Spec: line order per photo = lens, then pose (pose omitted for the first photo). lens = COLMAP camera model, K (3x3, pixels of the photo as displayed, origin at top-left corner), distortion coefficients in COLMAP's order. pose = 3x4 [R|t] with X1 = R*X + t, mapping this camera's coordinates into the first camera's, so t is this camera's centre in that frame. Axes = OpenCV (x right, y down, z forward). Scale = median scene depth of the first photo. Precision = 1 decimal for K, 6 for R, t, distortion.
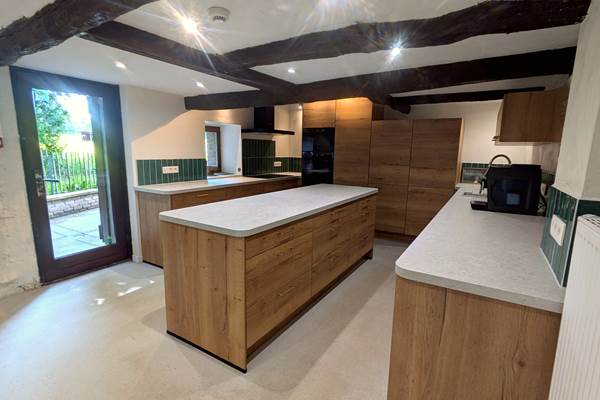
lens RADIAL K [[313.3, 0, 299.0], [0, 313.3, 199.6], [0, 0, 1]] dist [-0.001366, 0.001420]
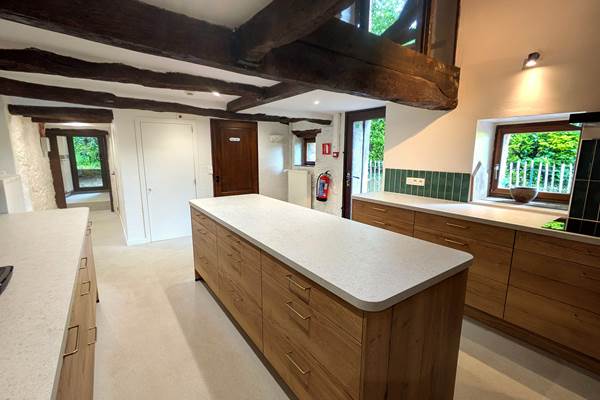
lens RADIAL K [[272.3, 0, 300.4], [0, 272.3, 198.0], [0, 0, 1]] dist [0.000713, -0.000535]
pose [[-0.389070, 0.134526, -0.911333, 0.482501], [-0.155333, 0.965534, 0.208842, -0.166411], [0.908018, 0.222814, -0.354764, 1.000864]]
